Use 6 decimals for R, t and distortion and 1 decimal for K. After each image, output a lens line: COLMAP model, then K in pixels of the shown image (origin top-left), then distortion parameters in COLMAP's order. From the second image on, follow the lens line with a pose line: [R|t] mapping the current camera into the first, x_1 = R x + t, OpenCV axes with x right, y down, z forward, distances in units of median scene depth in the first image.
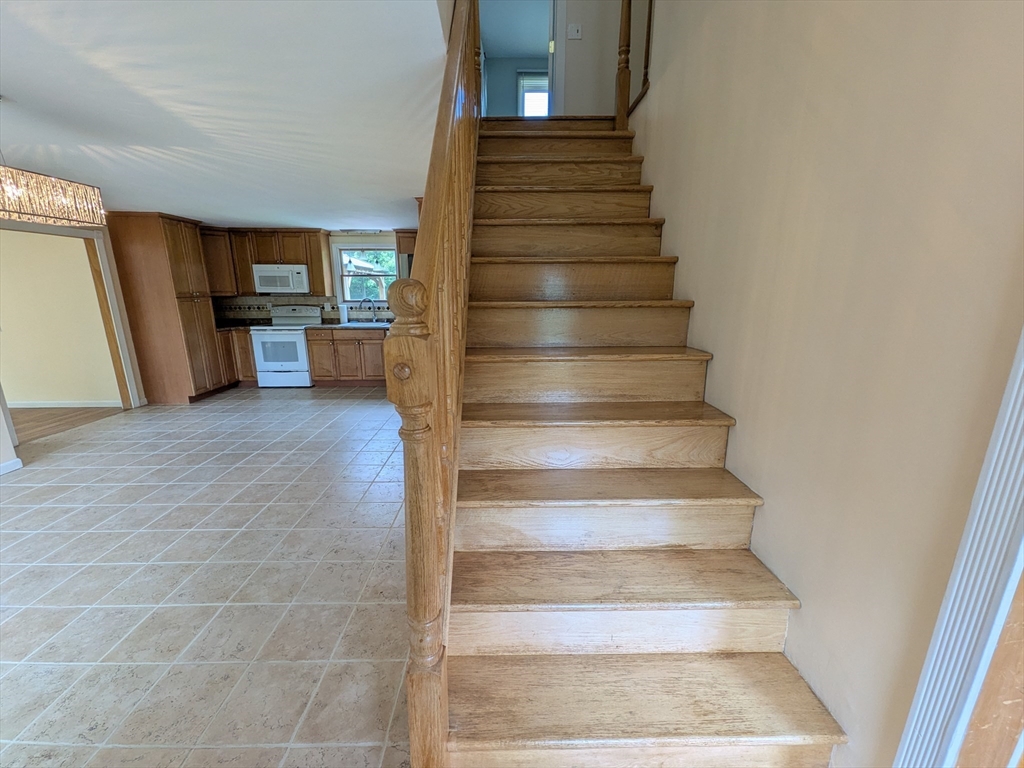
lens RADIAL K [[400.2, 0, 510.4], [0, 400.2, 388.3], [0, 0, 1]] dist [0.003551, 0.000095]
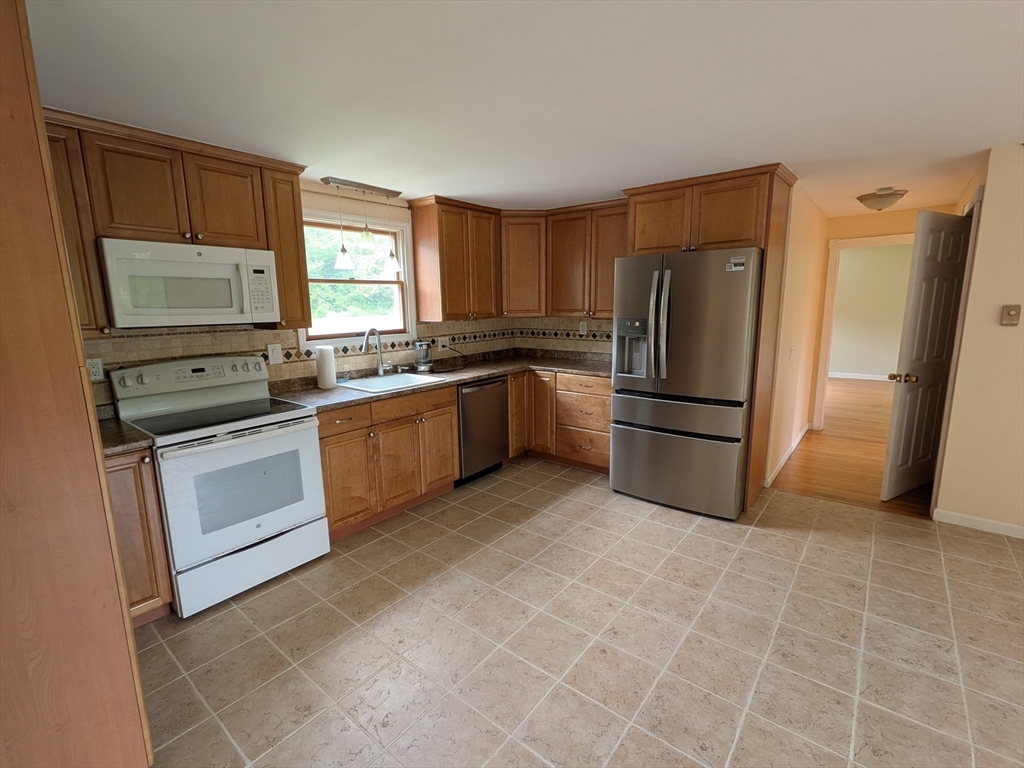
lens RADIAL K [[467.0, 0, 496.6], [0, 467.0, 385.3], [0, 0, 1]] dist [0.001414, 0.000206]
pose [[0.654655, -0.145578, 0.741777, -0.721375], [0.198631, 0.979927, 0.017015, -0.144127], [-0.729365, 0.136201, 0.670430, 0.551805]]
